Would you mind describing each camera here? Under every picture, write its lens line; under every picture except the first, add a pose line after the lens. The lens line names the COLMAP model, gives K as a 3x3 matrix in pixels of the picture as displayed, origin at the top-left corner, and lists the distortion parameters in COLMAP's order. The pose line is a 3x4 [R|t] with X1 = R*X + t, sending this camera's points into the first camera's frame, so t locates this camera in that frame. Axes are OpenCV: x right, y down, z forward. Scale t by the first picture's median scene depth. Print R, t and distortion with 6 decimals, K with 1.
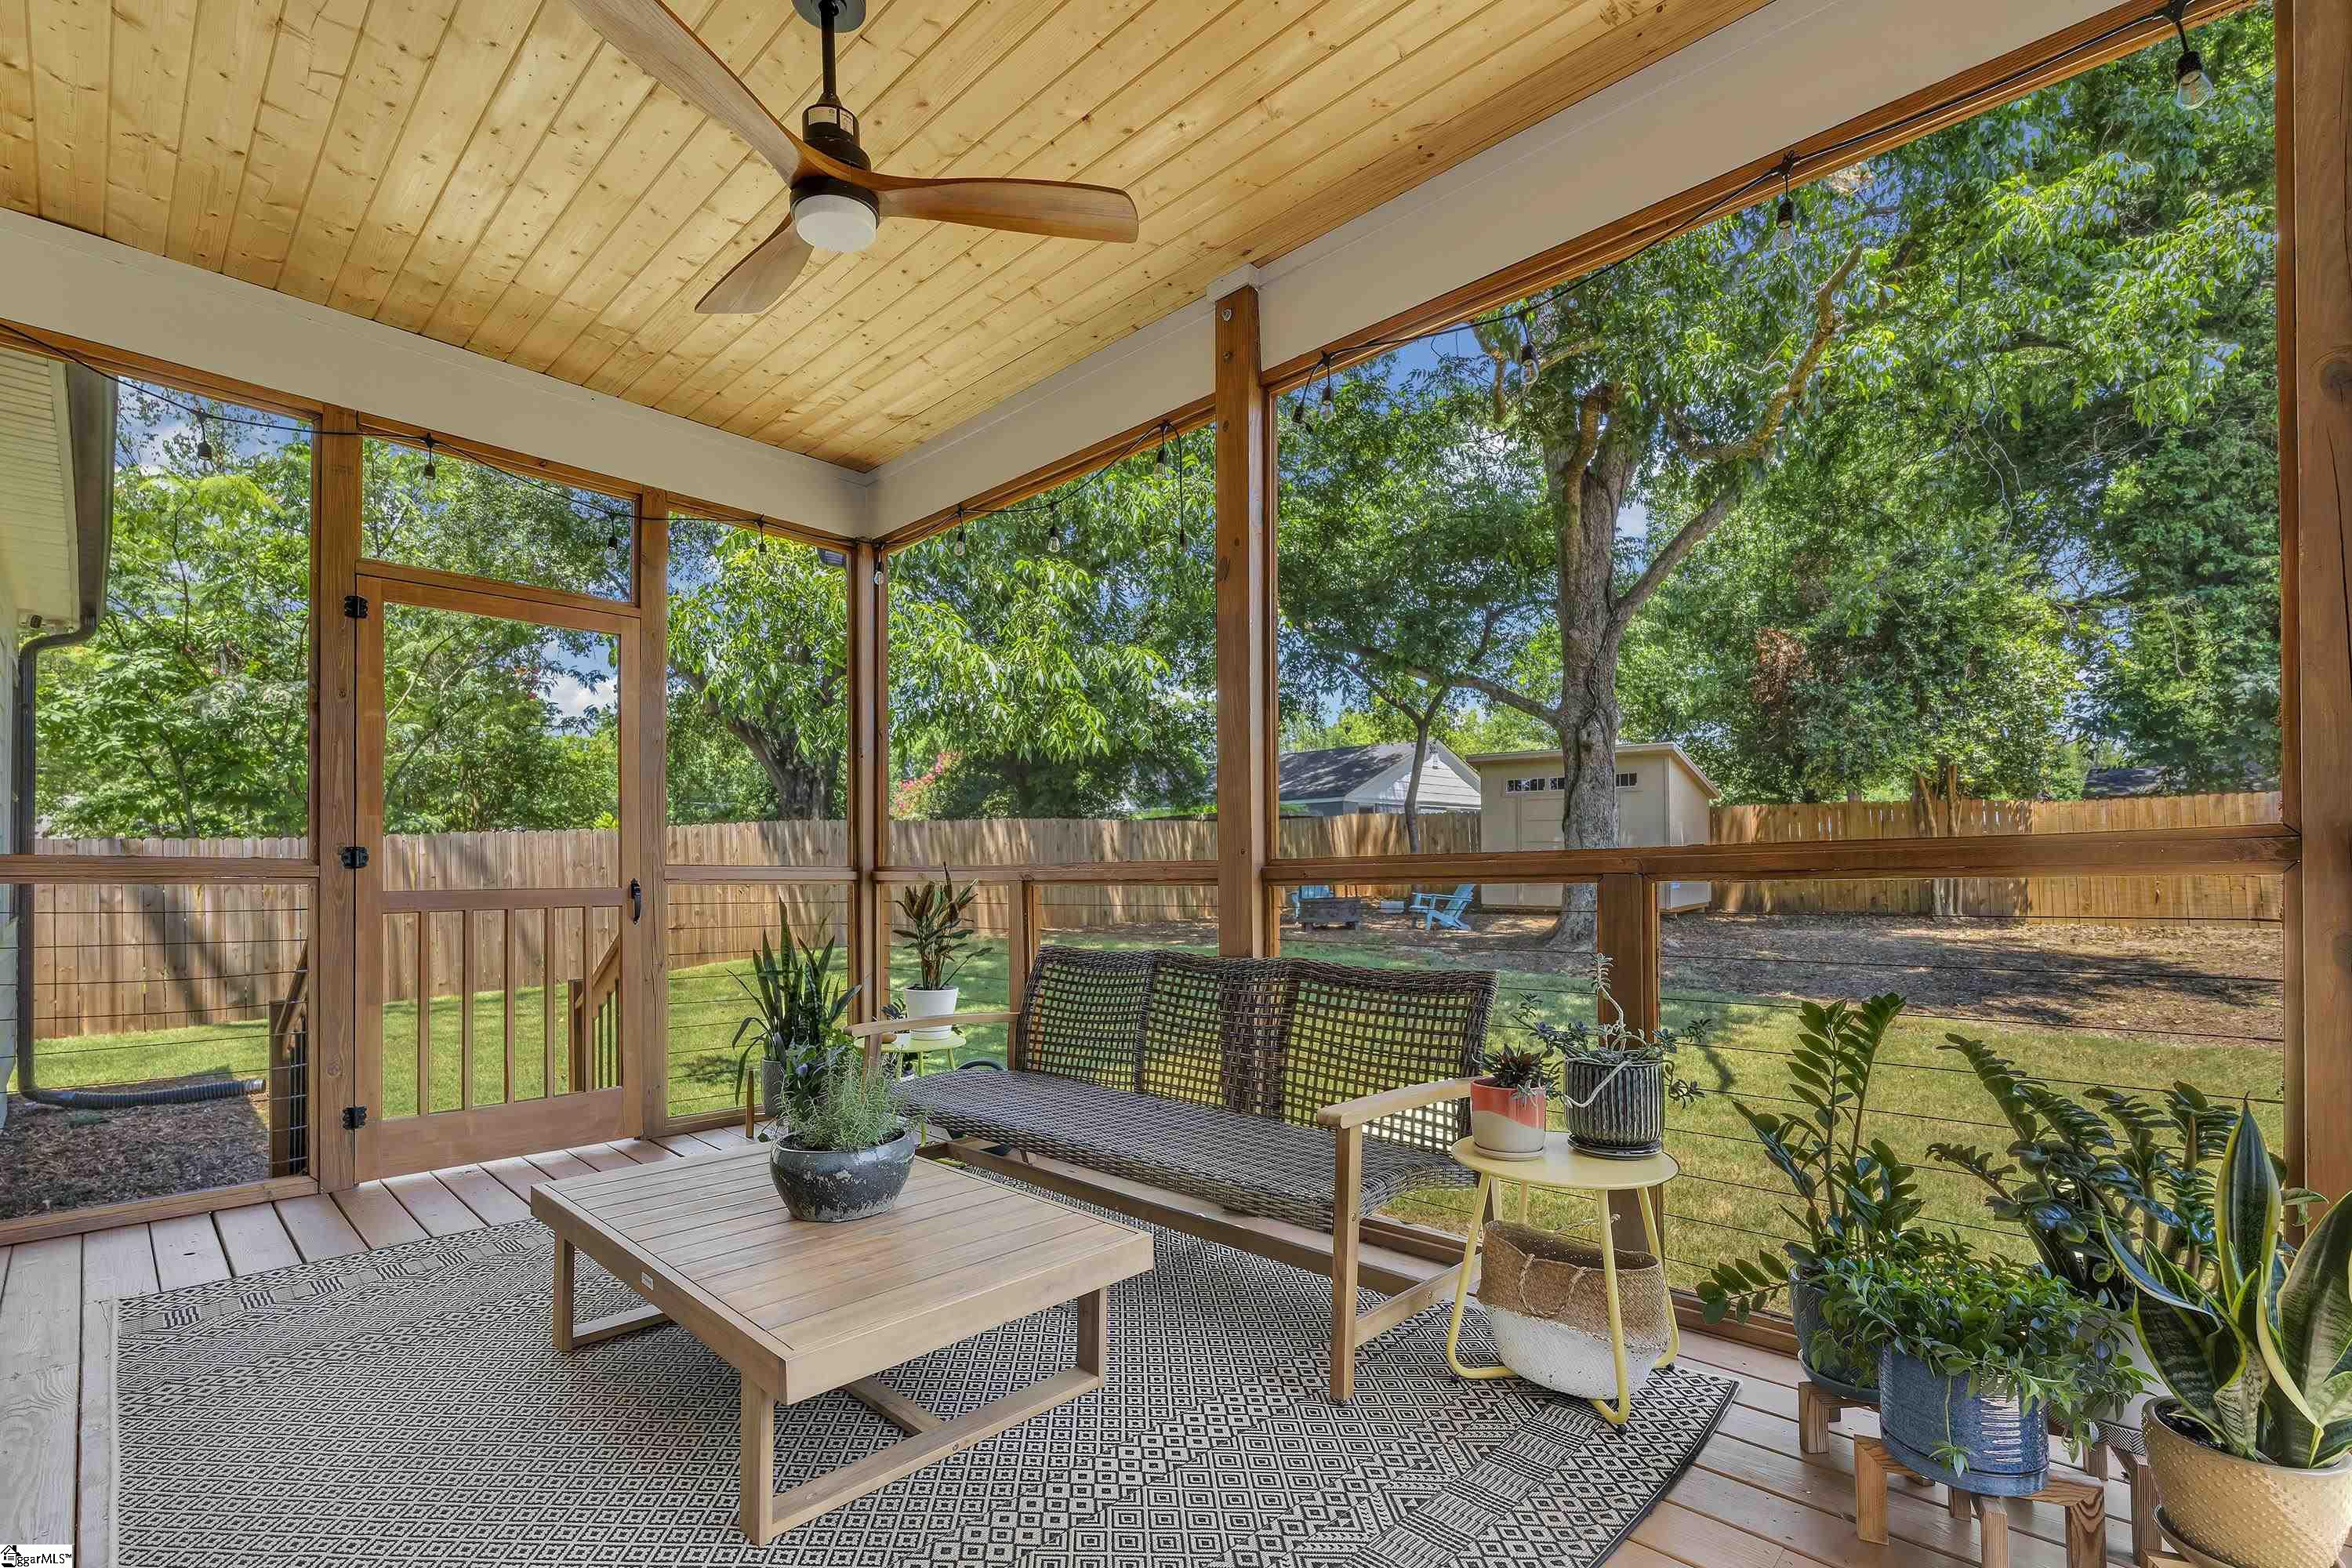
lens RADIAL K [[1106.1, 0, 1172.3], [0, 1106.1, 826.0], [0, 0, 1]] dist [0.002607, 0.000352]
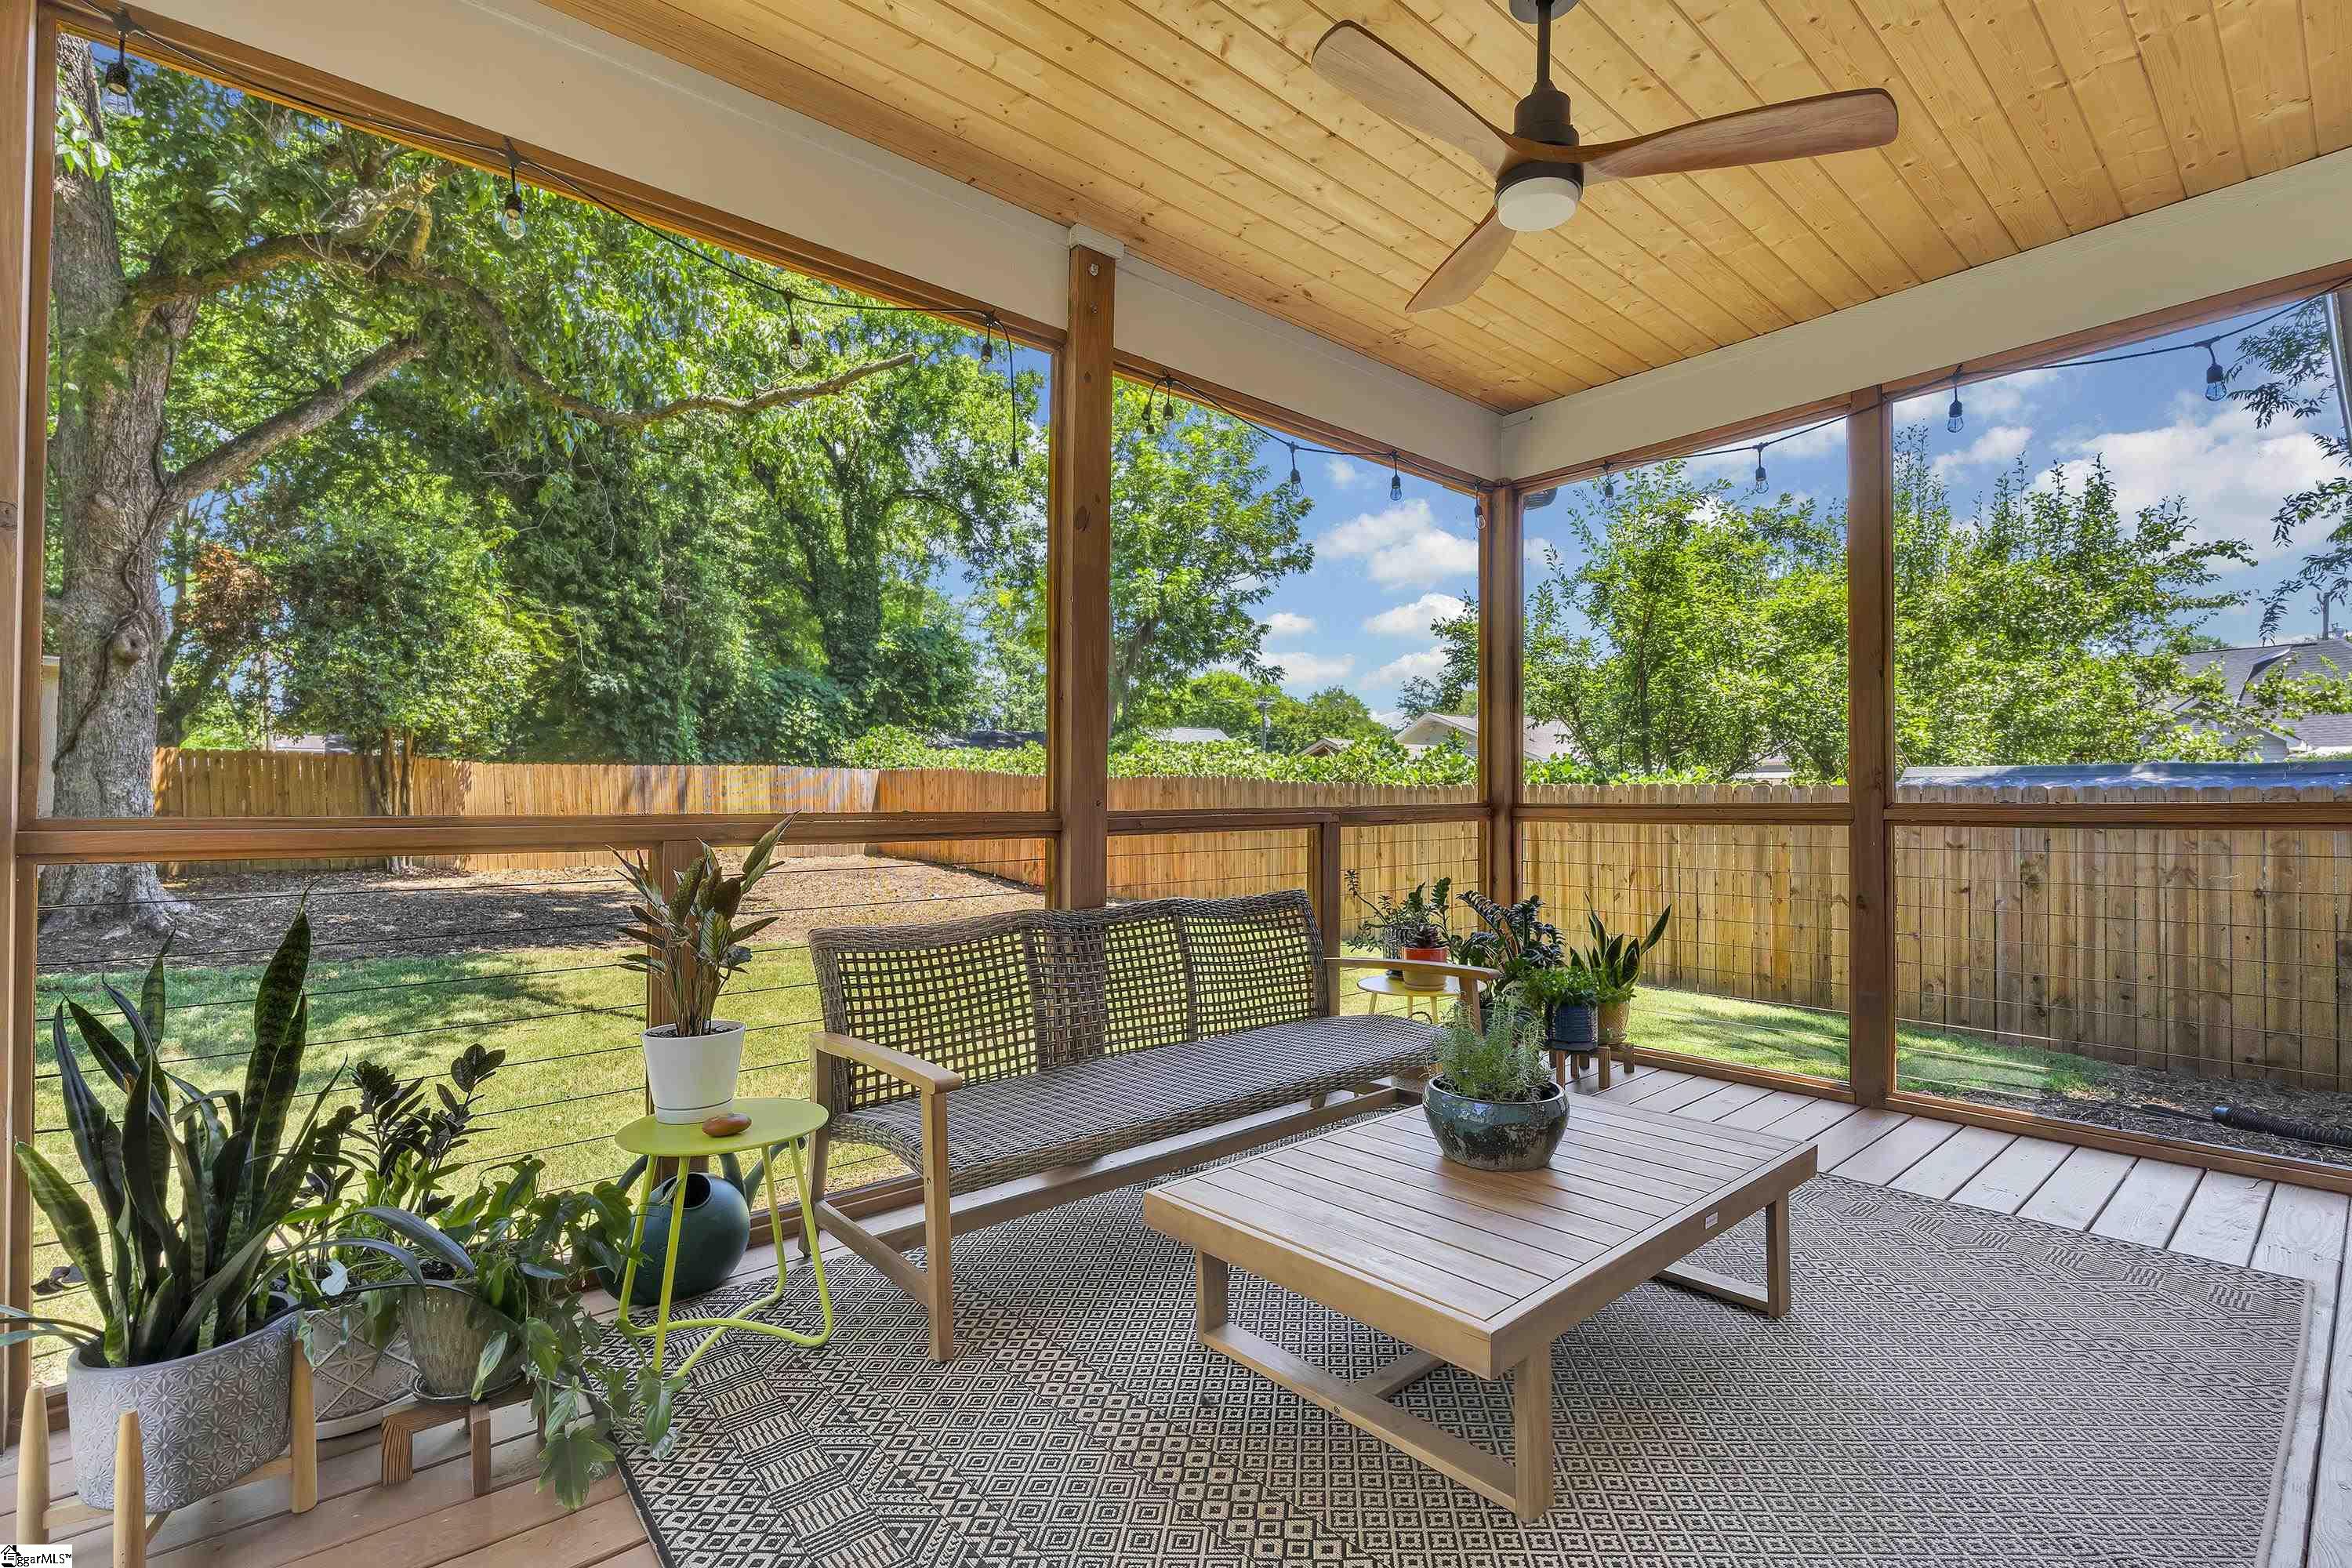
lens RADIAL K [[1042.7, 0, 1174.9], [0, 1042.7, 793.9], [0, 0, 1]] dist [-0.009327, 0.000591]
pose [[0.057358, 0.017775, 0.998195, -0.264922], [-0.028705, 0.999457, -0.016148, 0.007355], [-0.997941, -0.027727, 0.057837, 0.260361]]
